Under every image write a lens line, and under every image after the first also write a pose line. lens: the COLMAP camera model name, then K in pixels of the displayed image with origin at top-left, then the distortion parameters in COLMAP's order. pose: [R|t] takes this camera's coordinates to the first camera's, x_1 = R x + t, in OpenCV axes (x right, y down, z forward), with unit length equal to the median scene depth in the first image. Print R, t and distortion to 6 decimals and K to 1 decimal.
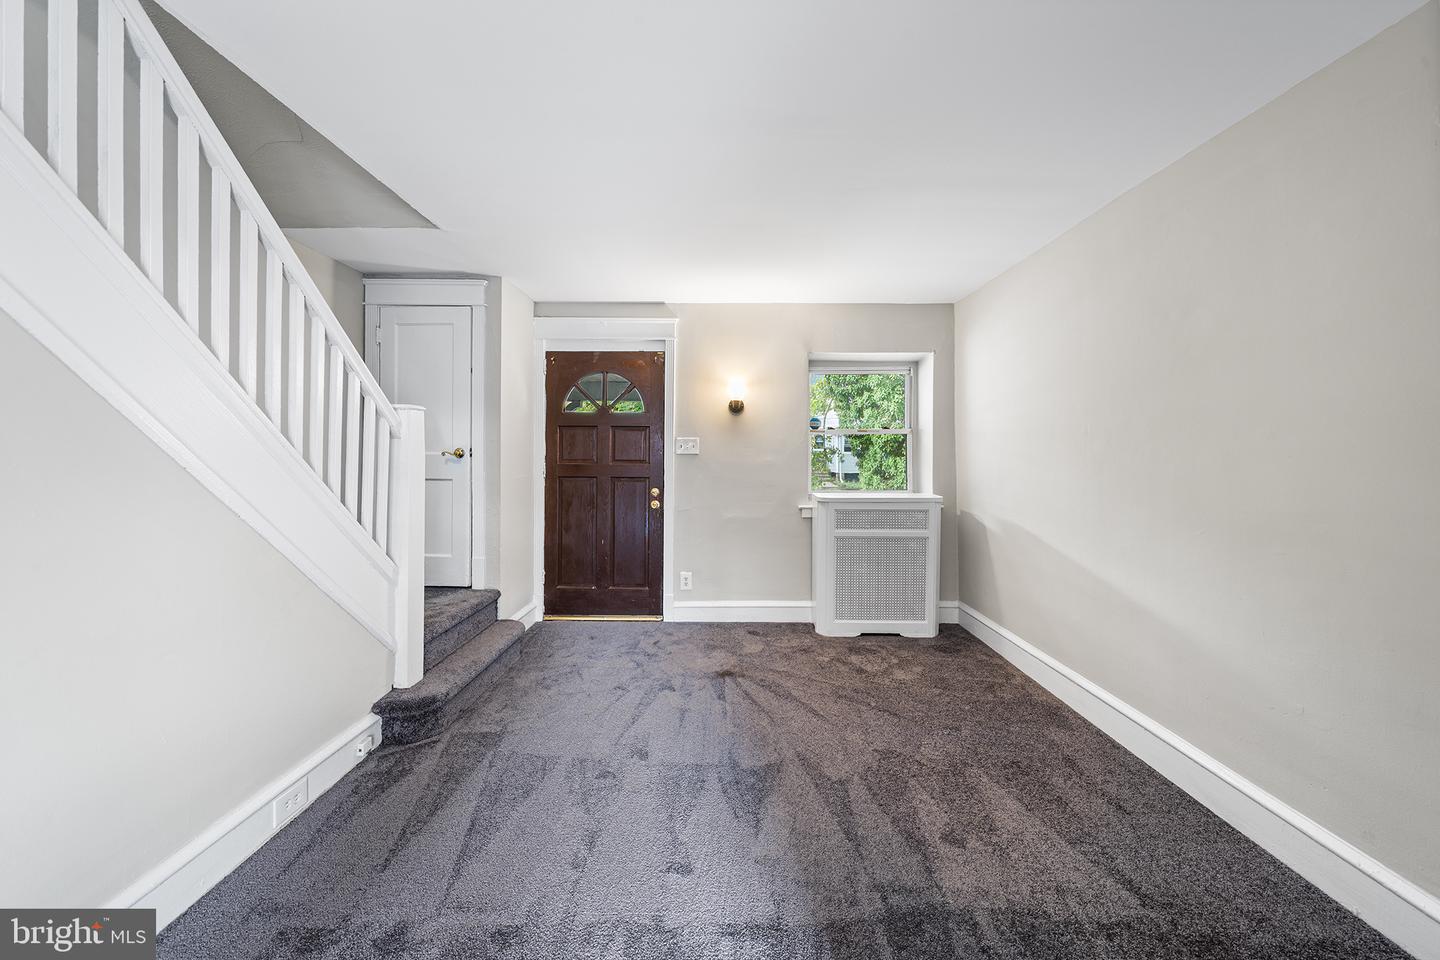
lens RADIAL K [[495.3, 0, 719.0], [0, 495.3, 467.7], [0, 0, 1]] dist [0.013363, -0.000018]
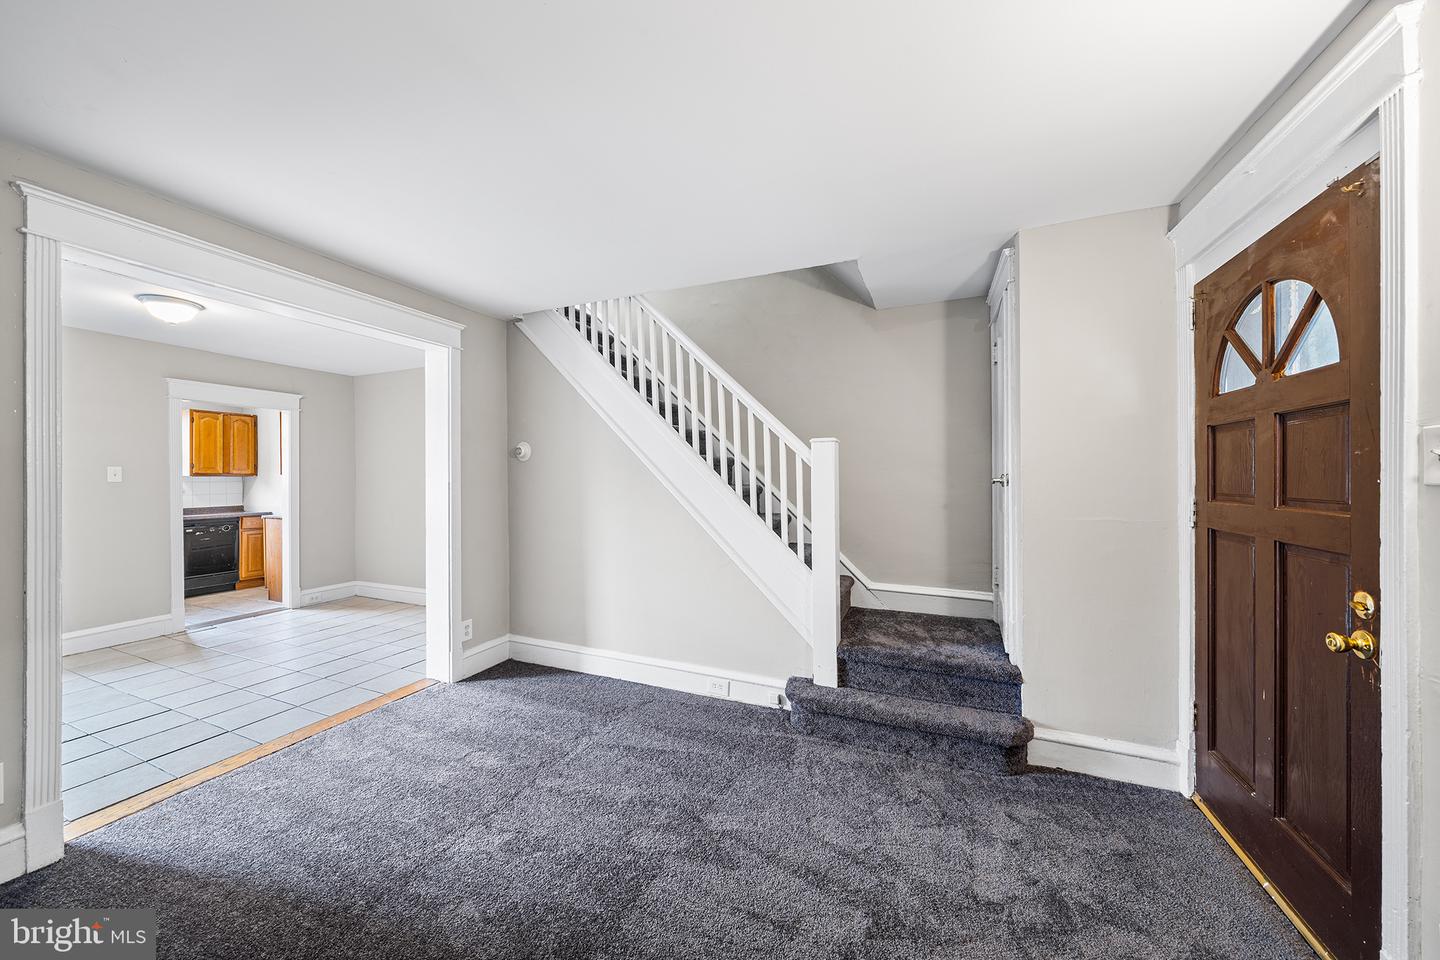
lens RADIAL K [[495.3, 0, 719.0], [0, 495.3, 467.7], [0, 0, 1]] dist [0.013363, -0.000018]
pose [[-0.378111, -0.008002, -0.925725, 0.447176], [-0.003817, 0.999968, -0.007085, -0.046712], [0.925752, 0.000855, -0.378130, 0.999795]]
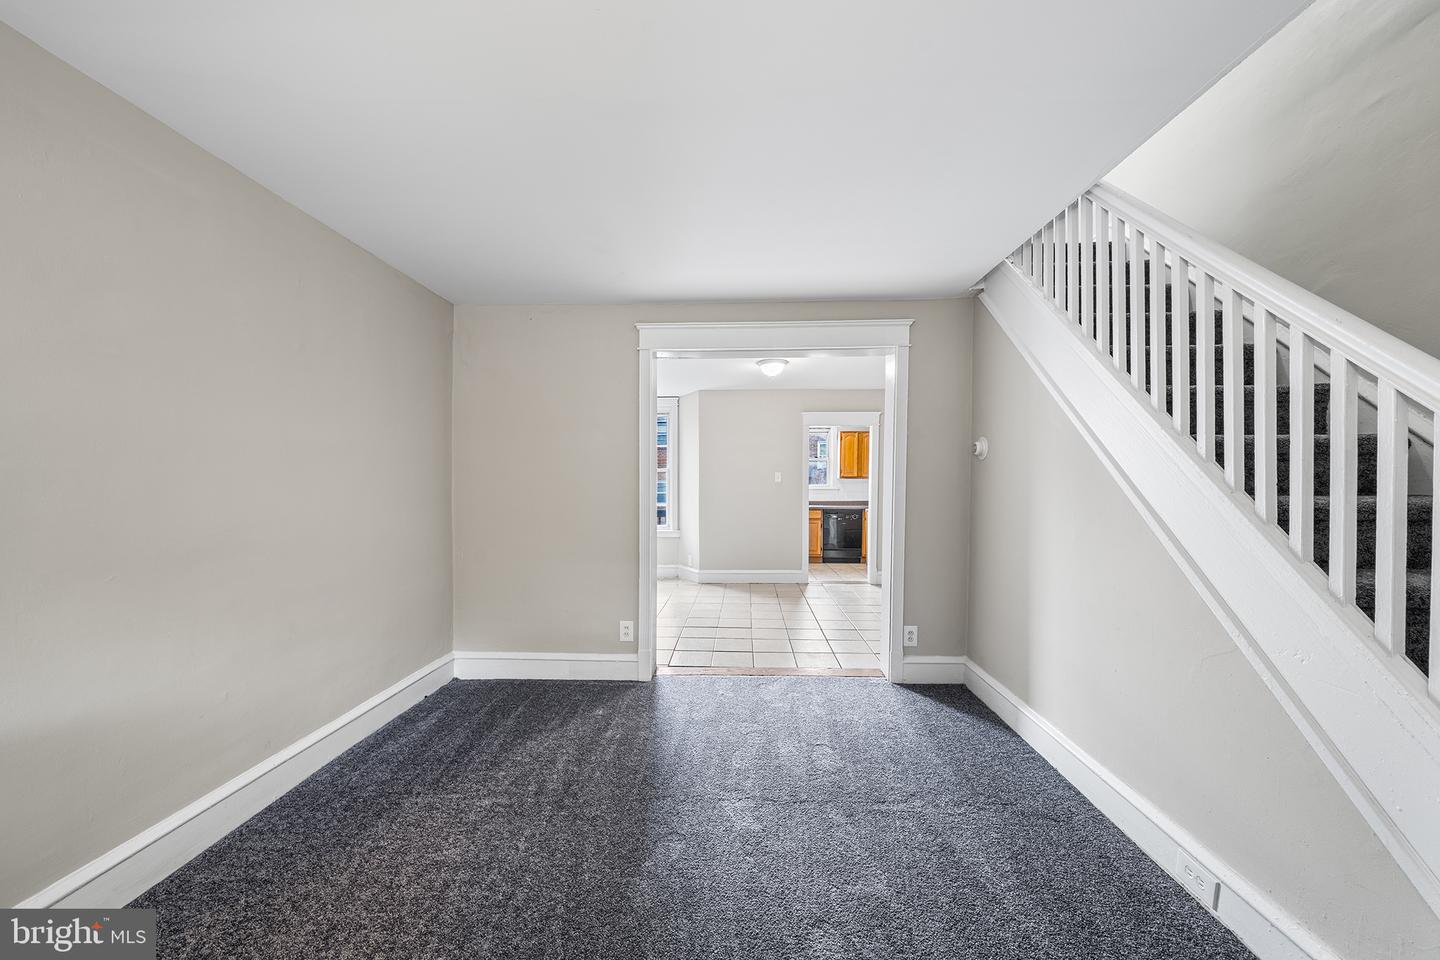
lens RADIAL K [[501.2, 0, 722.3], [0, 501.2, 489.4], [0, 0, 1]] dist [-0.000618, -0.000084]
pose [[-0.999860, 0.006793, 0.015291, -0.013911], [0.007200, 0.999616, 0.026748, -0.038591], [-0.015104, 0.026854, -0.999525, 1.152982]]
